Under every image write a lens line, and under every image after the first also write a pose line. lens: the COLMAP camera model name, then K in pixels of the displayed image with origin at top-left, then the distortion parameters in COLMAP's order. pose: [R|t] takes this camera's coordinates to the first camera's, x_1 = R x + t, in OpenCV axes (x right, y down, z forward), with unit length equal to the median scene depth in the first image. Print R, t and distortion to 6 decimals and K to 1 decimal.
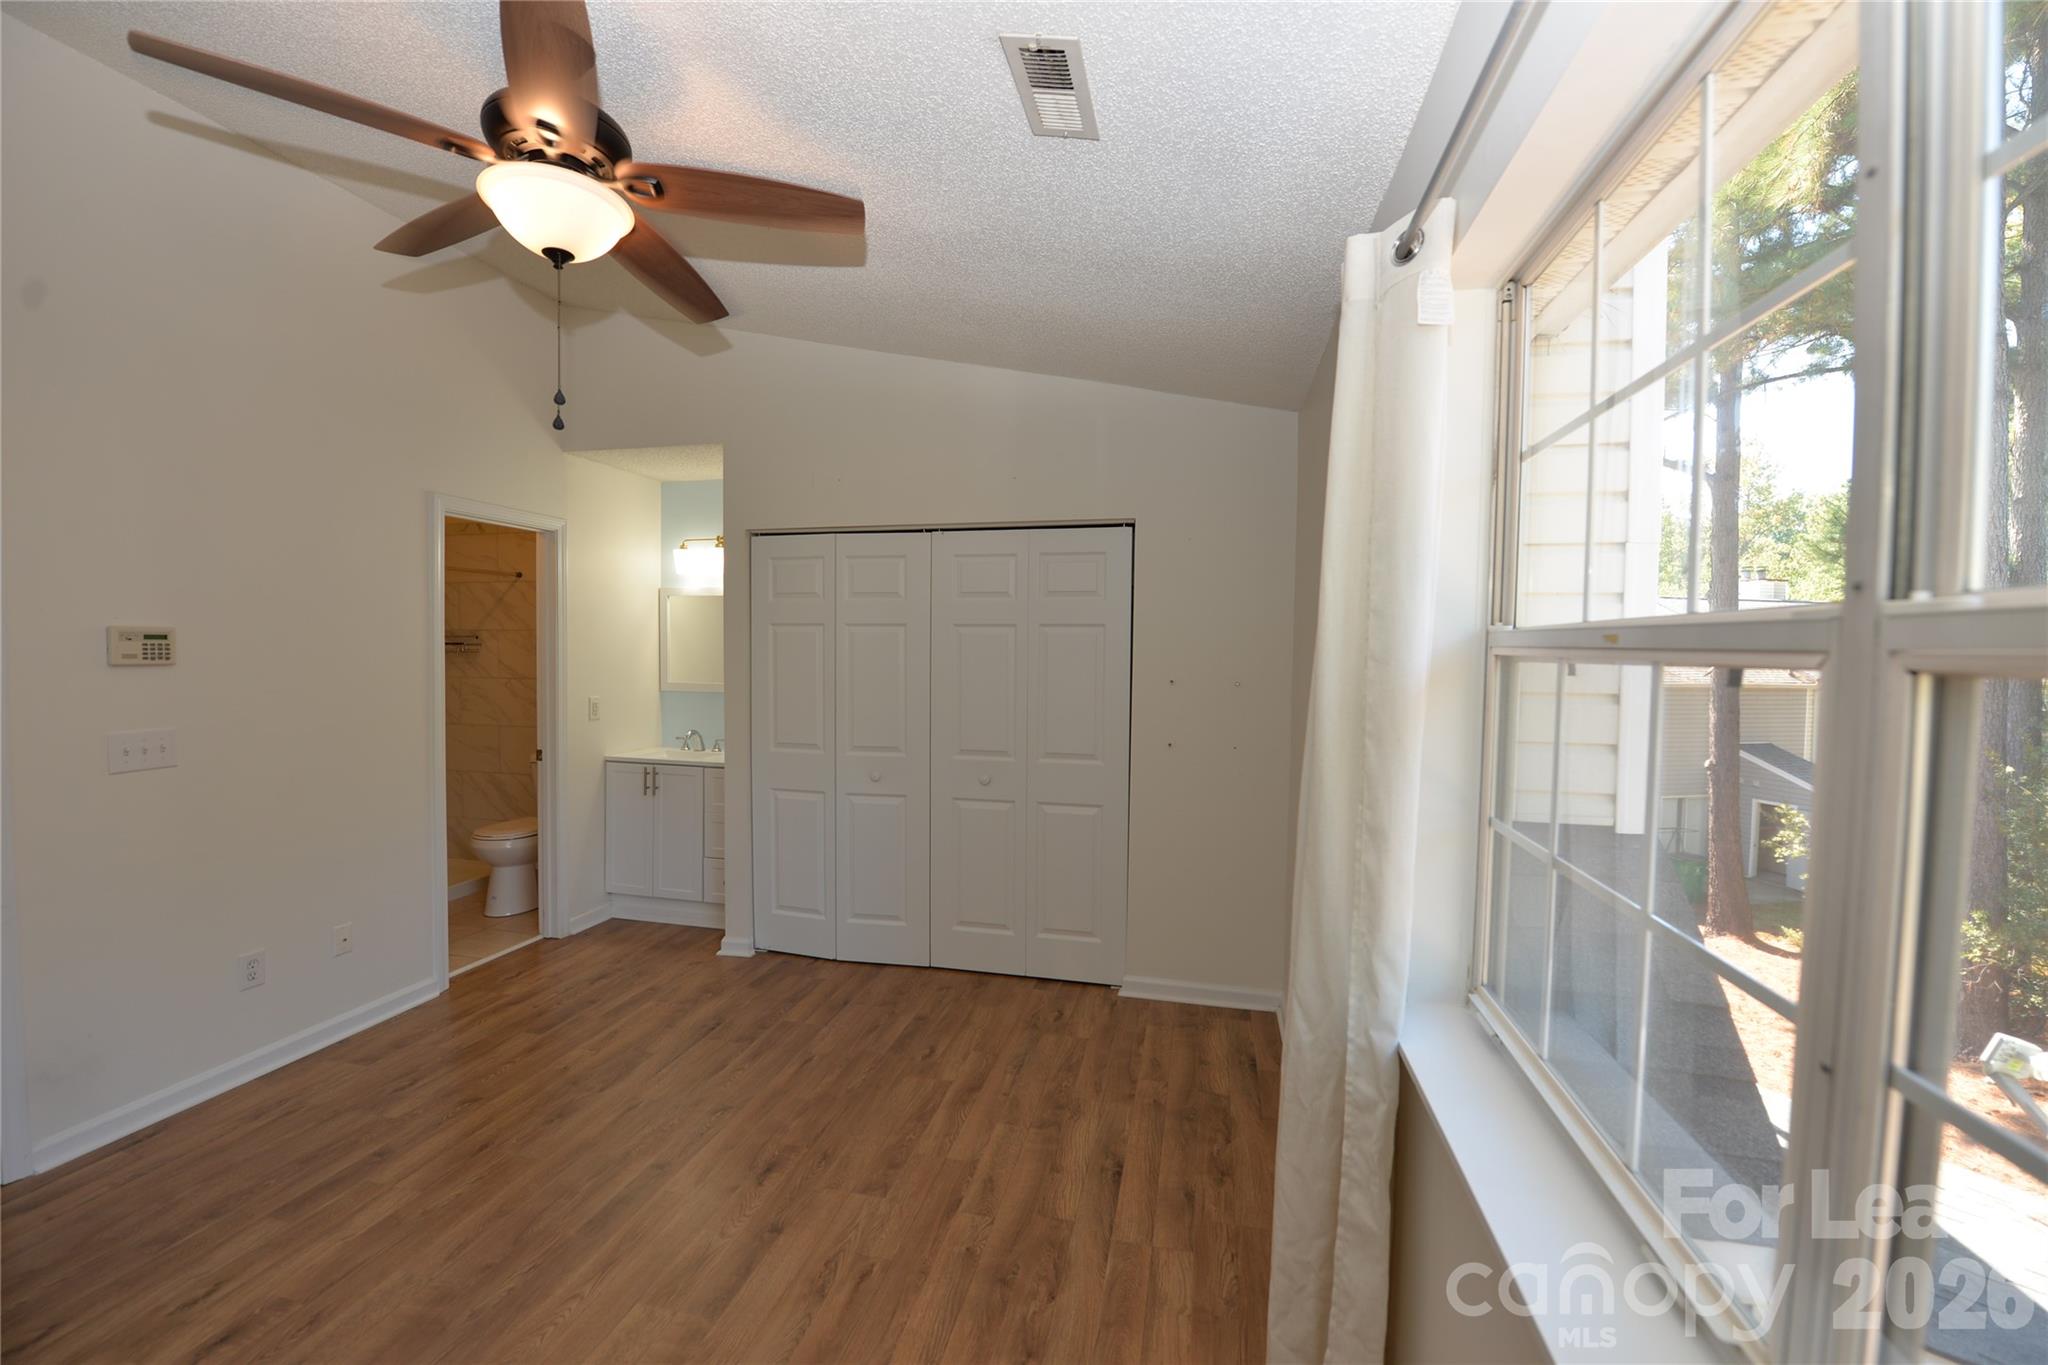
lens RADIAL K [[812.5, 0, 1023.1], [0, 812.5, 680.4], [0, 0, 1]] dist [-0.014750, -0.002956]
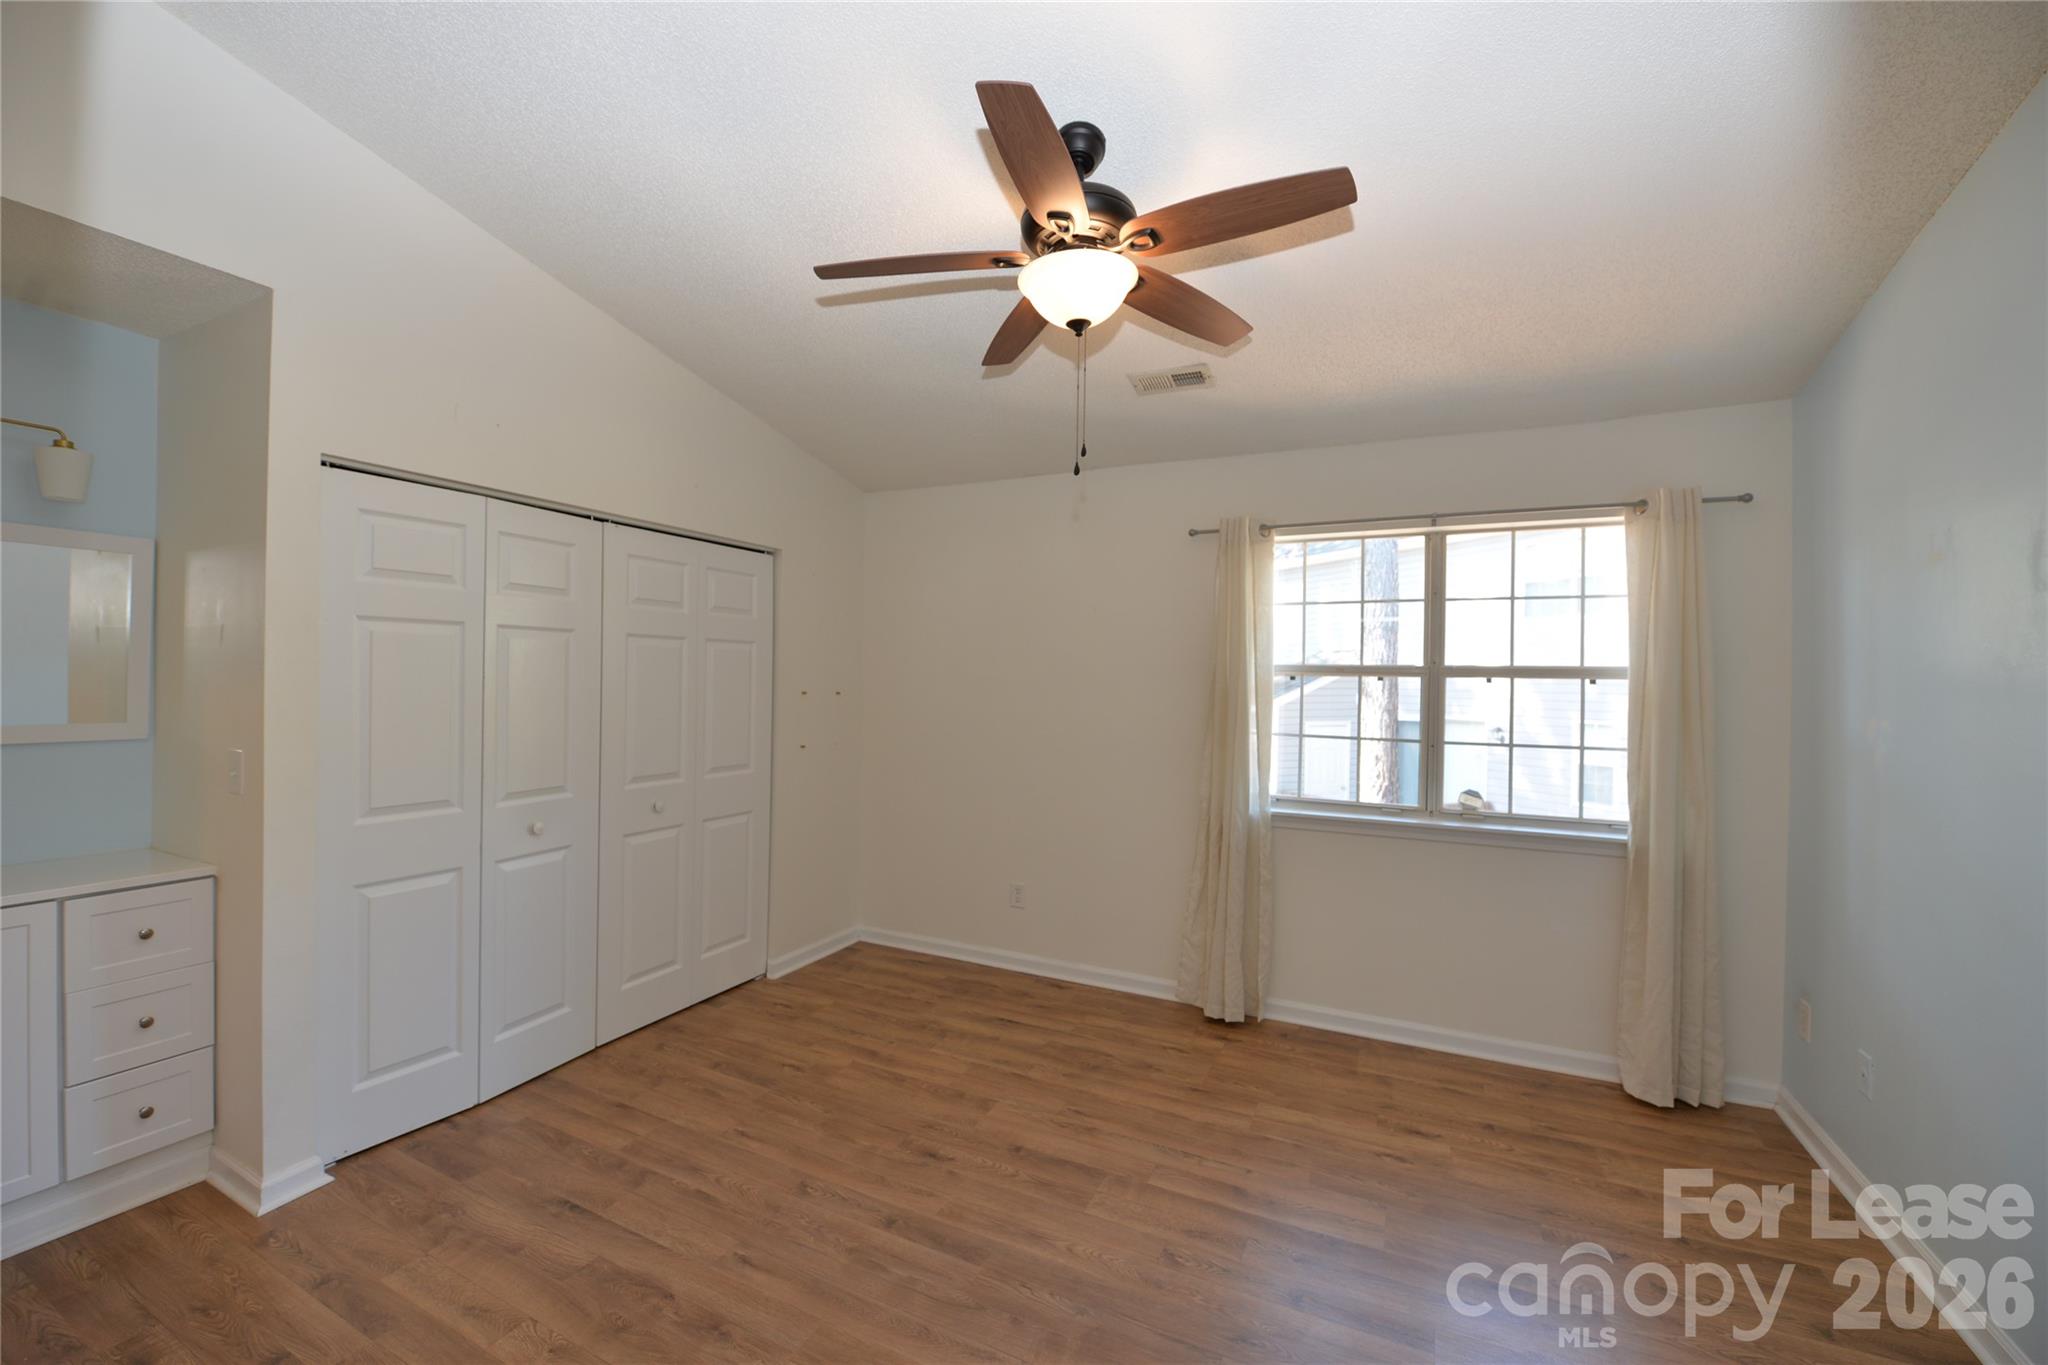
lens RADIAL K [[812.5, 0, 1023.1], [0, 812.5, 680.4], [0, 0, 1]] dist [-0.014750, -0.002956]
pose [[0.218916, -0.008646, 0.975705, -0.925721], [0.018797, 0.999813, 0.004642, -0.016119], [-0.975563, 0.017324, 0.219037, 0.446510]]
